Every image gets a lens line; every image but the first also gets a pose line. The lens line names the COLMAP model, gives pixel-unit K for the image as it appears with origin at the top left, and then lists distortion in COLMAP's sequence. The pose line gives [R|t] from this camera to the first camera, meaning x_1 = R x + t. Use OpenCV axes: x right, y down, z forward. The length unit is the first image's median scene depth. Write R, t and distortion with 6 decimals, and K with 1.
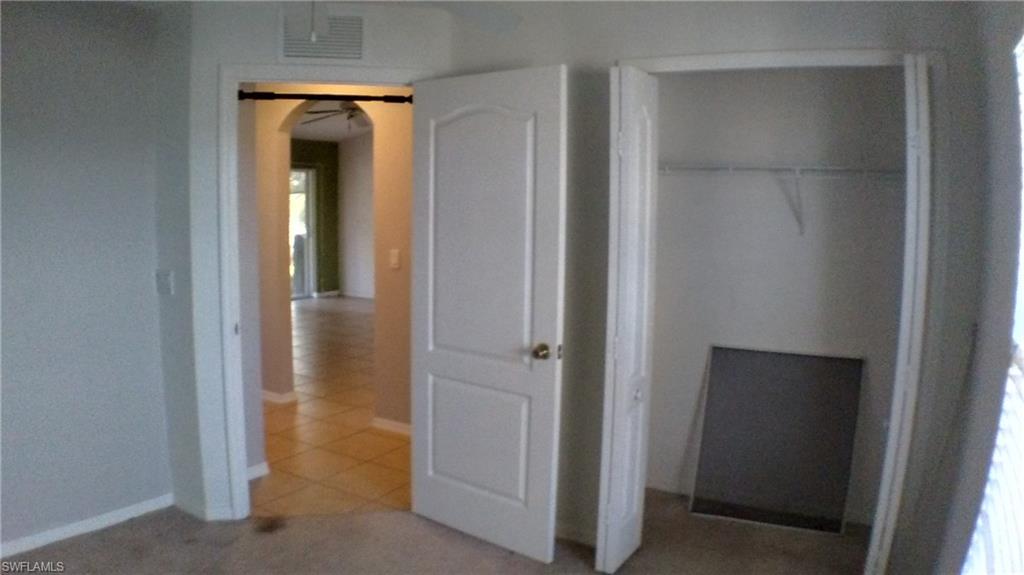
lens RADIAL K [[748.2, 0, 512.0], [0, 748.2, 287.5], [0, 0, 1]] dist [-0.170269, -0.007950]
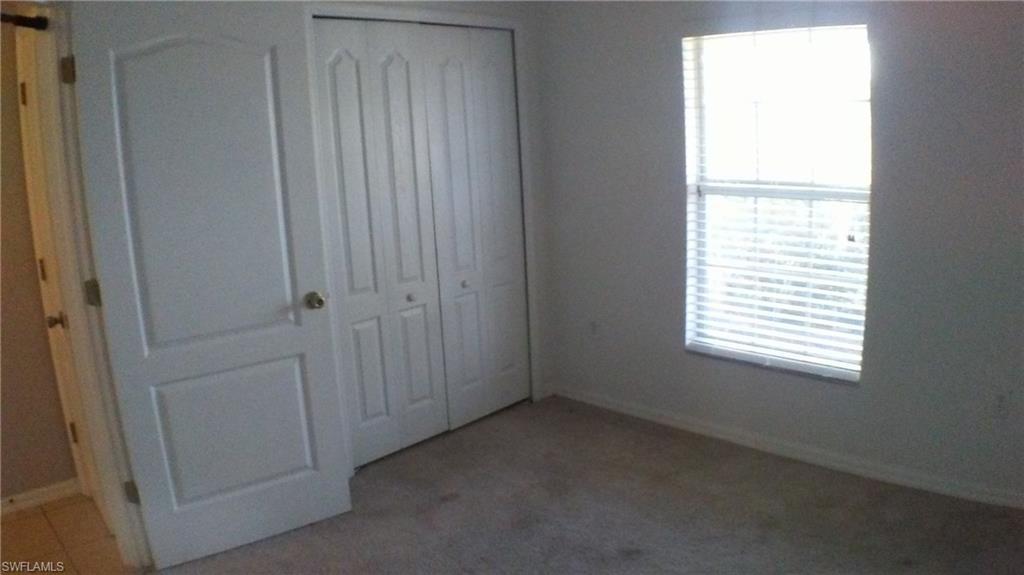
lens RADIAL K [[748.2, 0, 512.0], [0, 748.2, 287.5], [0, 0, 1]] dist [-0.170269, -0.007950]
pose [[0.257943, -0.219813, 0.940823, -0.753121], [0.162157, 0.969812, 0.182128, -0.059551], [-0.952455, 0.105582, 0.285801, 0.469239]]
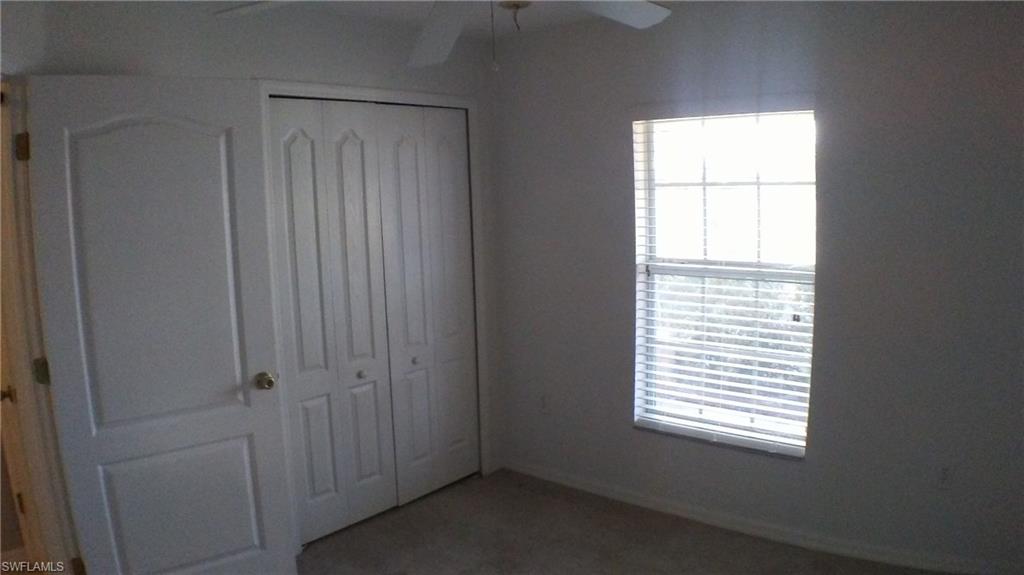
lens RADIAL K [[748.2, 0, 512.0], [0, 748.2, 287.5], [0, 0, 1]] dist [-0.170269, -0.007950]
pose [[0.196301, -0.151074, 0.968836, -0.753767], [0.140566, 0.982190, 0.124676, -0.099533], [-0.970416, 0.111711, 0.214040, 0.464010]]
